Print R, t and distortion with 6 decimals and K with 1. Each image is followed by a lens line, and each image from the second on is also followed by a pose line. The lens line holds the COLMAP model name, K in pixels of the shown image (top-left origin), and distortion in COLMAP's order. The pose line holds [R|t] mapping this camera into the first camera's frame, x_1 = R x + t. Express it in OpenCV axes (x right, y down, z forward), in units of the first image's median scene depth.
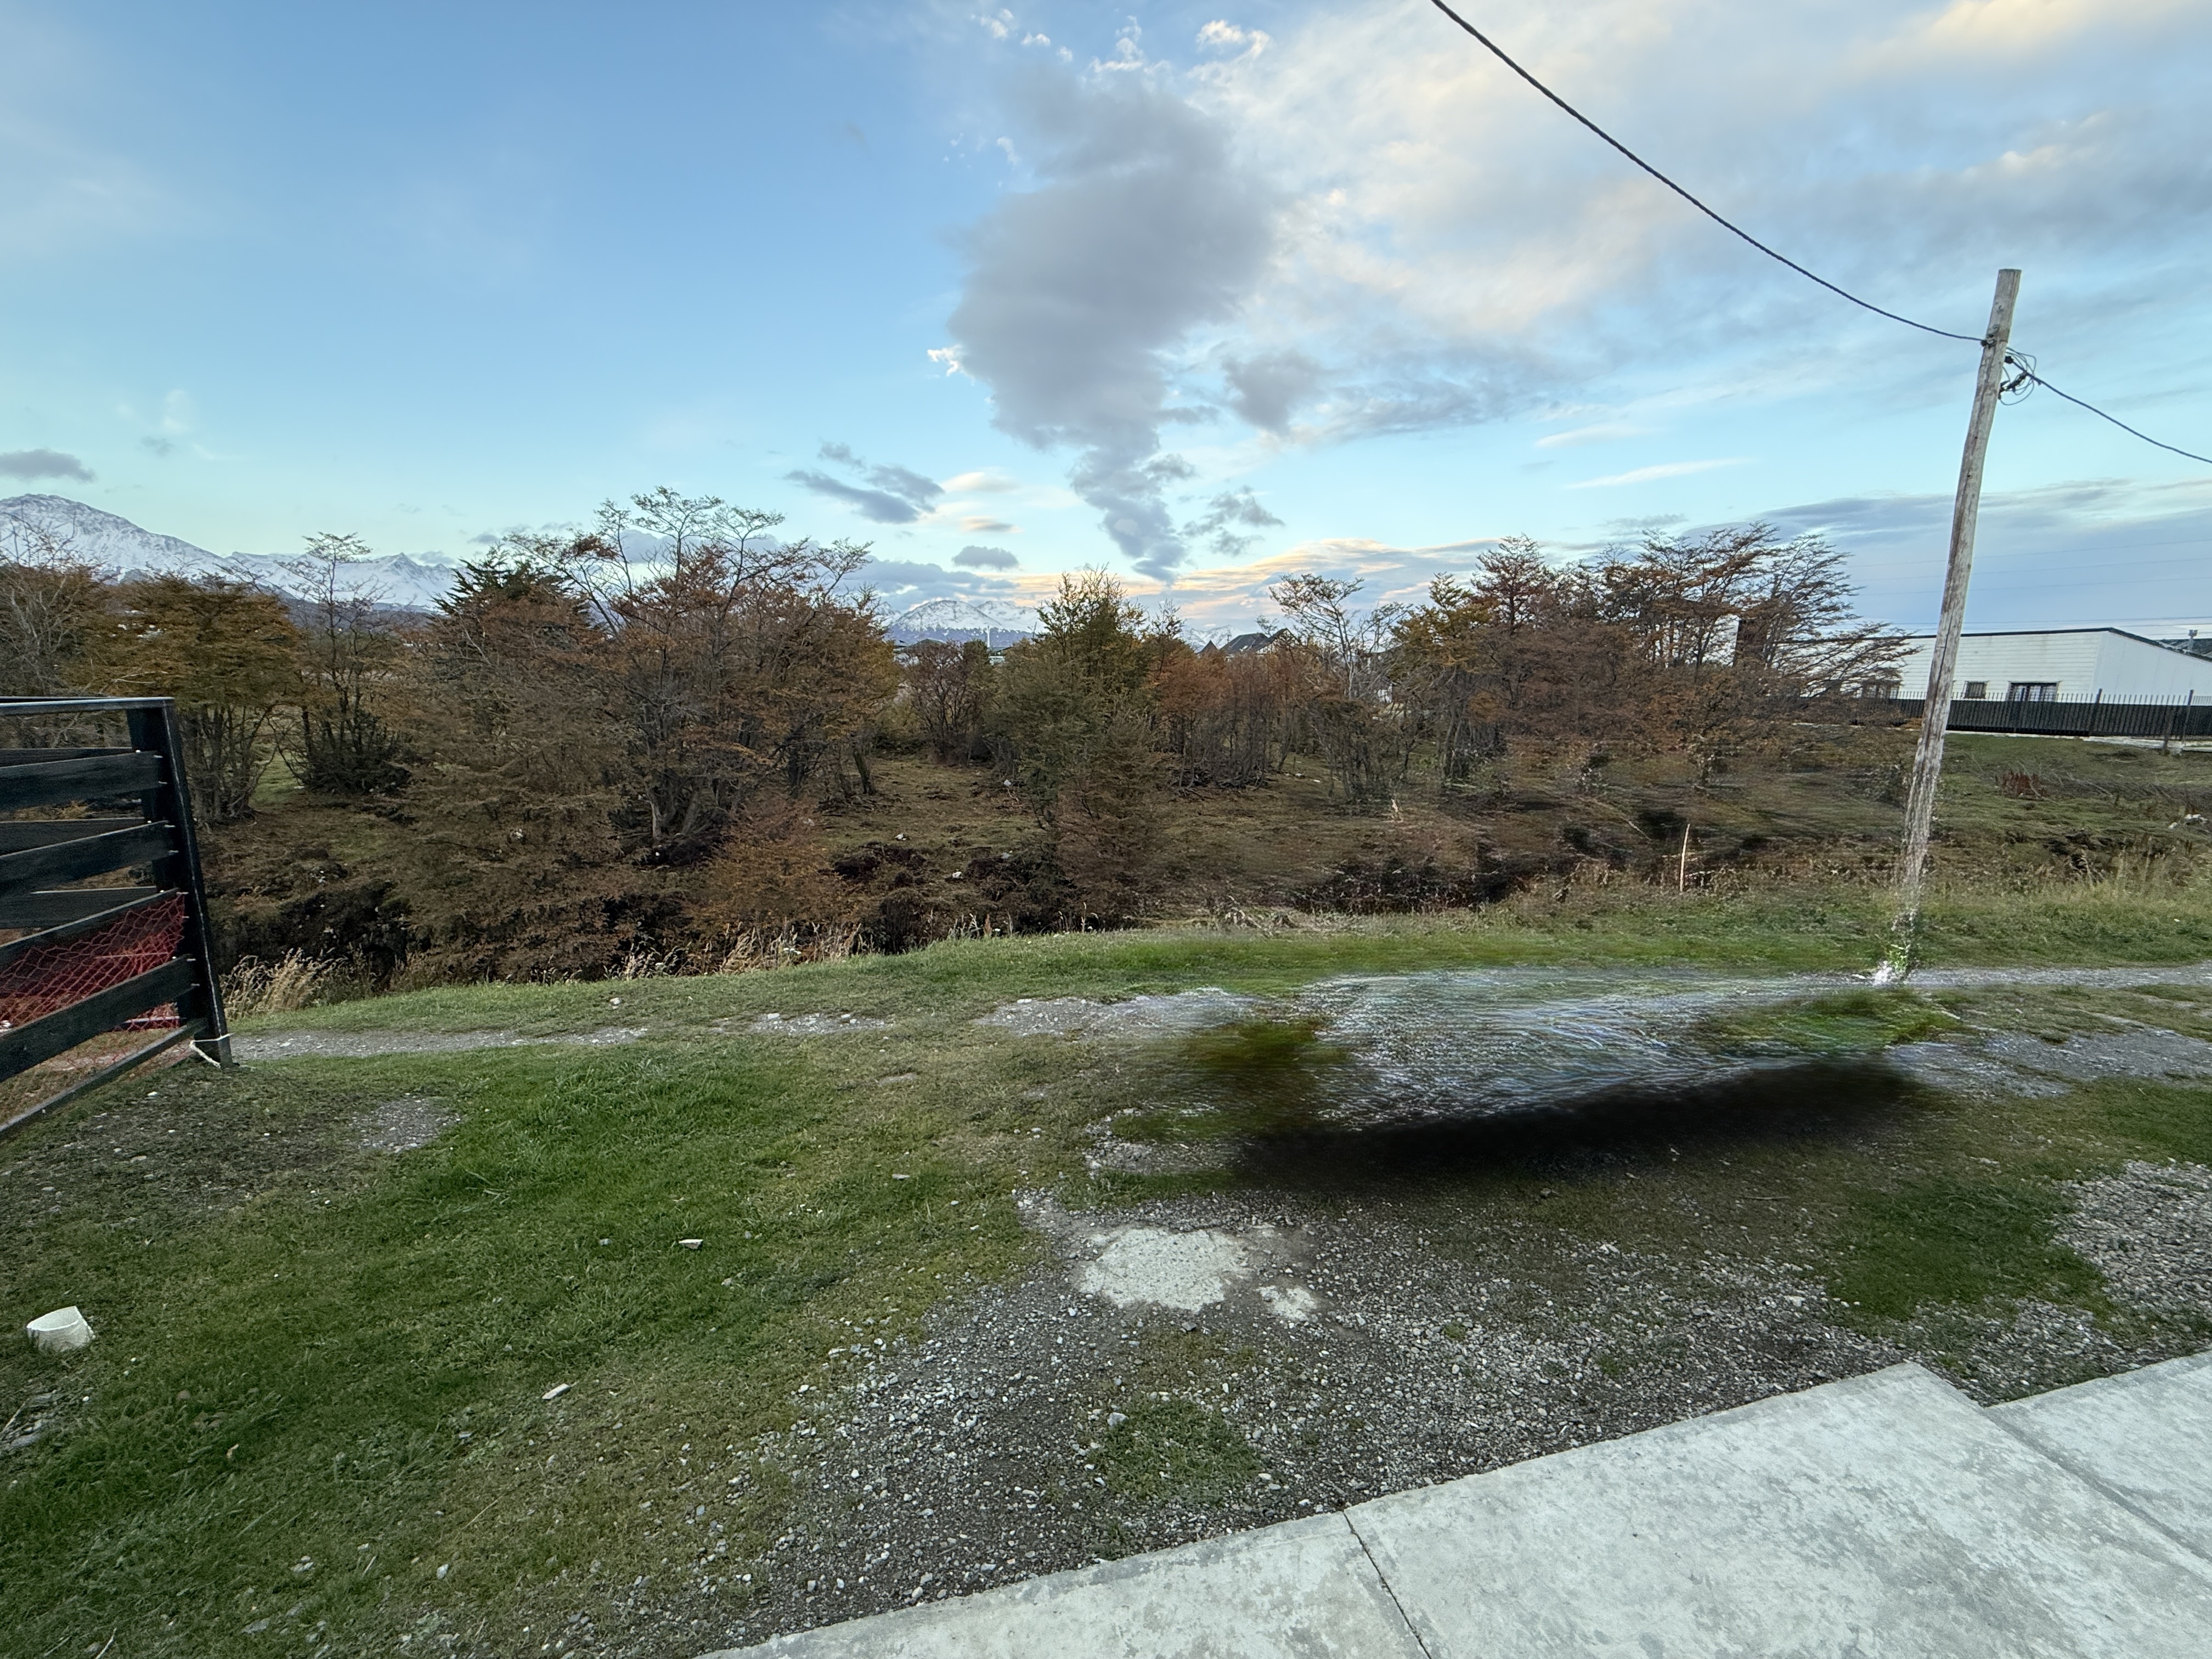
lens RADIAL K [[876.4, 0, 1099.8], [0, 876.4, 832.3], [0, 0, 1]] dist [-0.000461, 0.000118]
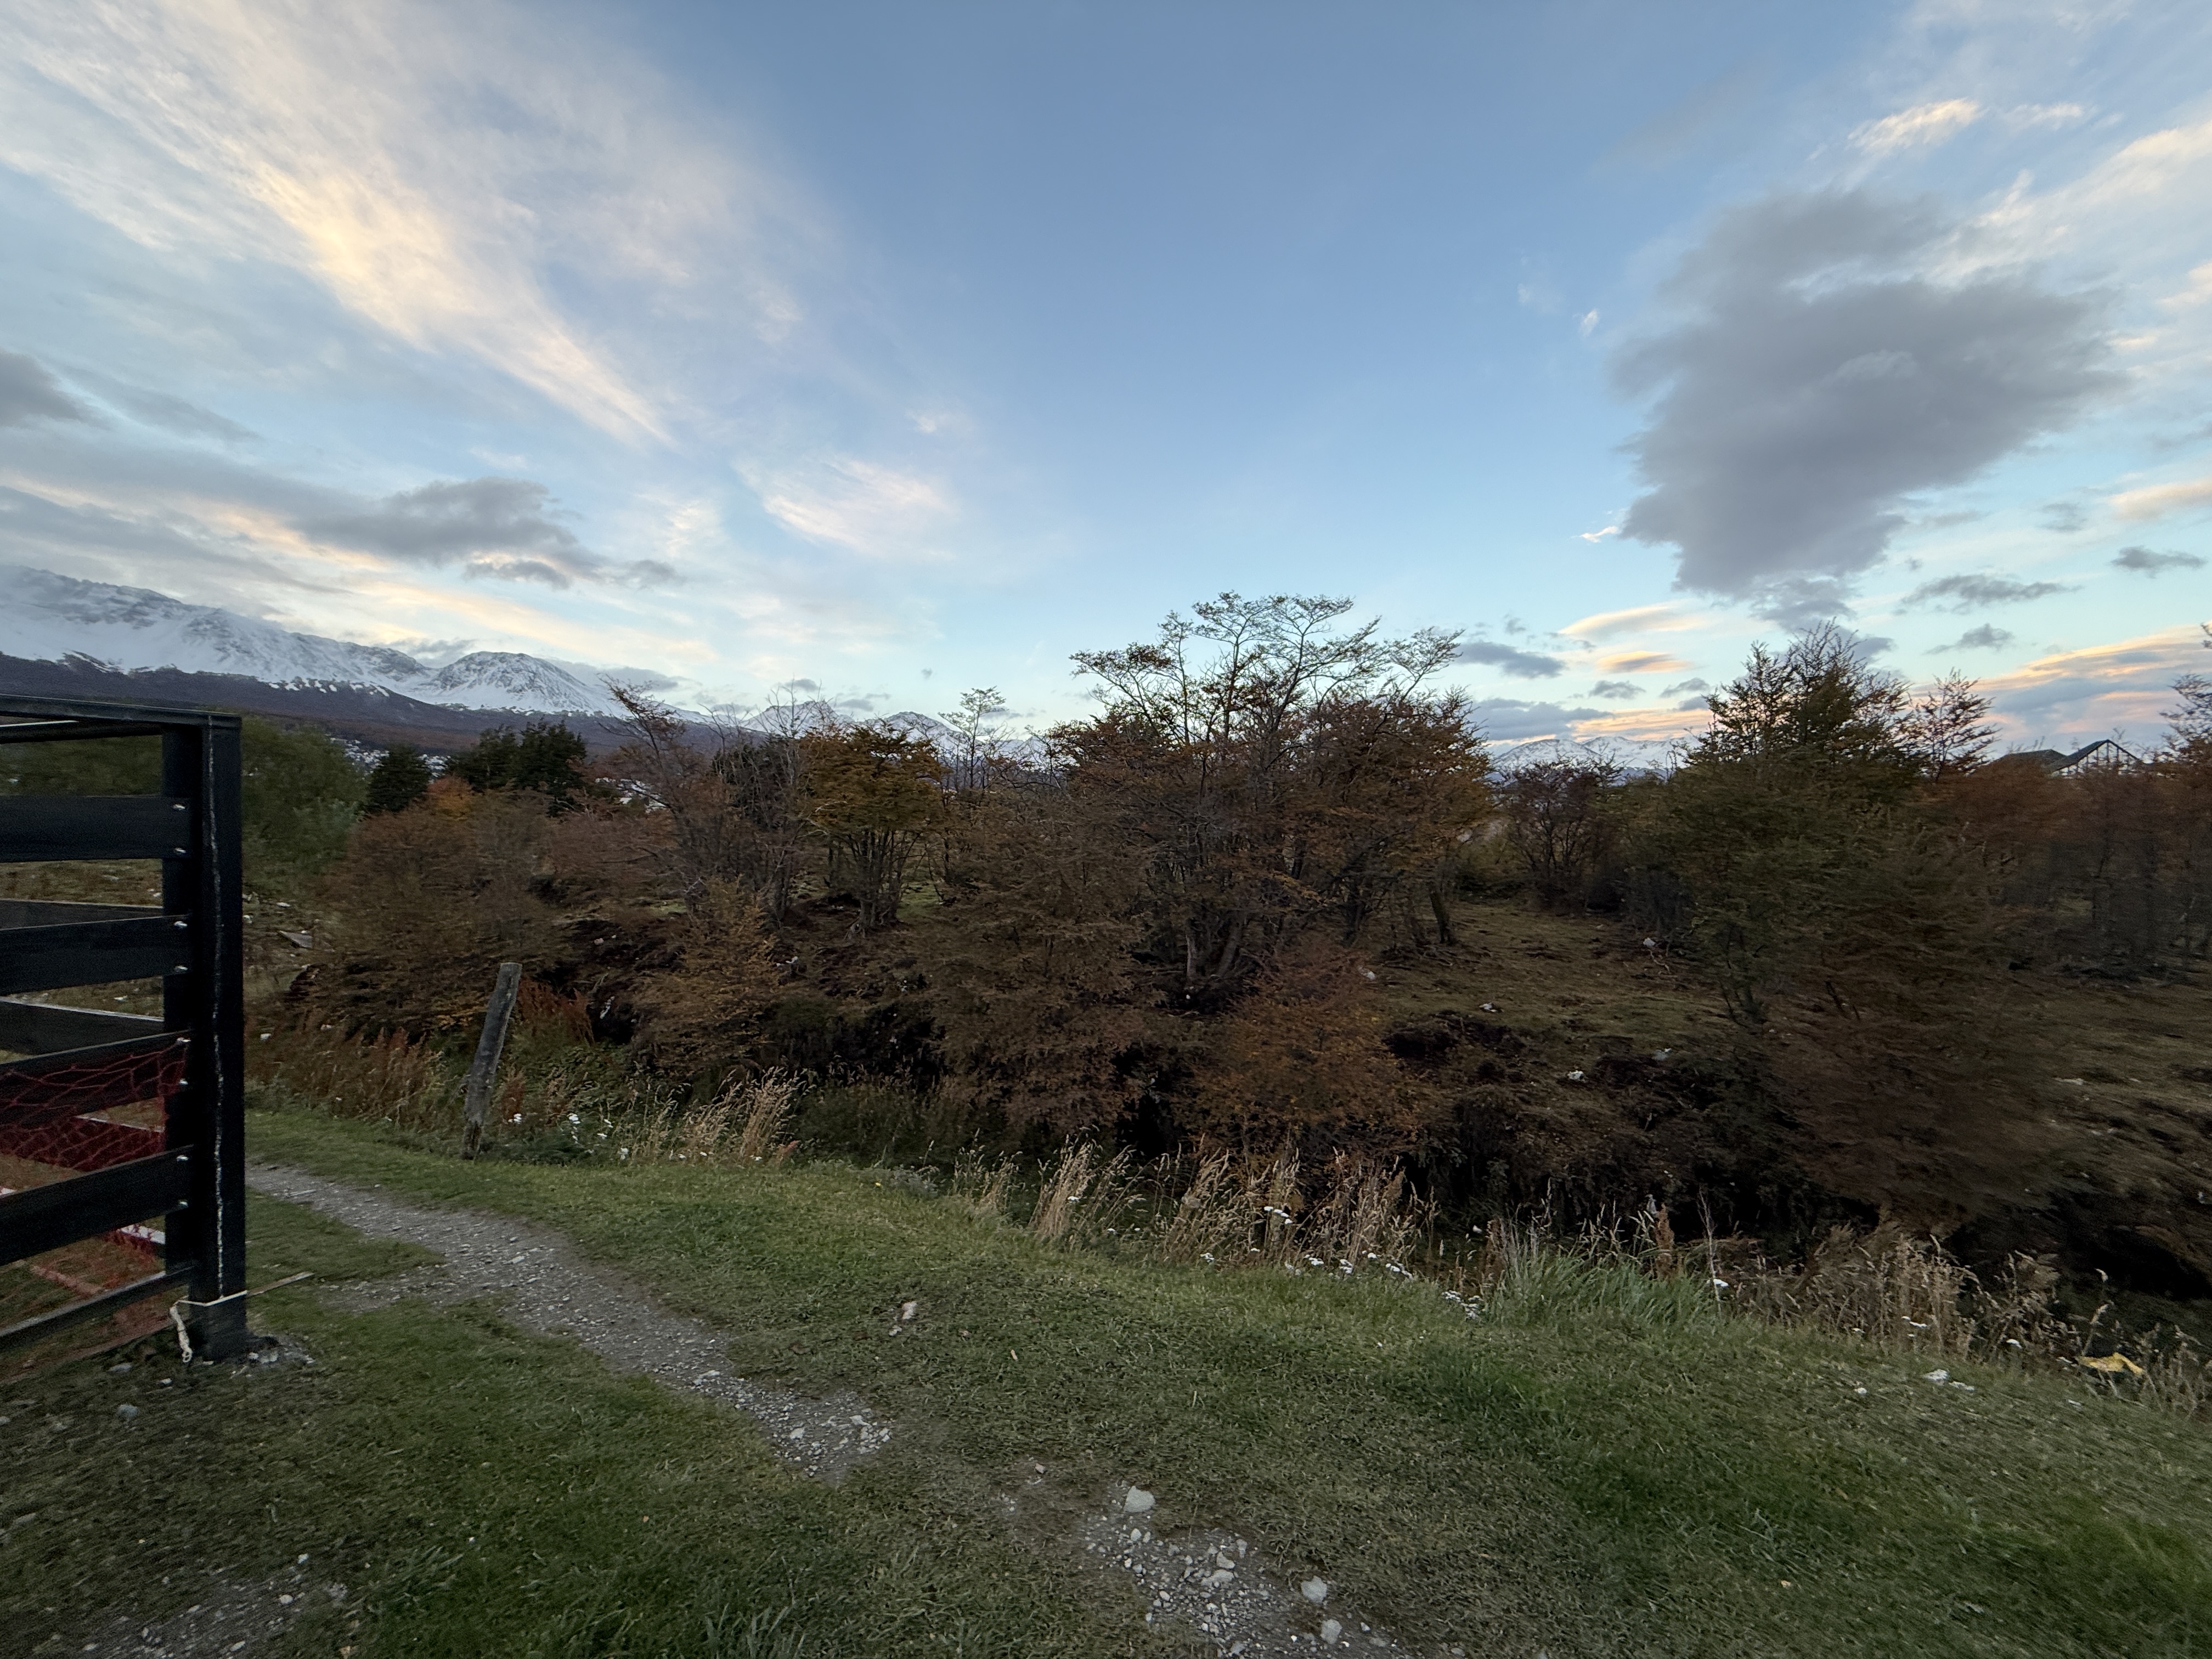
lens RADIAL K [[876.4, 0, 1099.8], [0, 876.4, 832.3], [0, 0, 1]] dist [-0.000461, 0.000118]
pose [[0.801426, -0.003978, -0.598080, -0.055482], [-0.093892, 0.986742, -0.132377, -0.012557], [0.590678, 0.162245, 0.790428, 0.233171]]
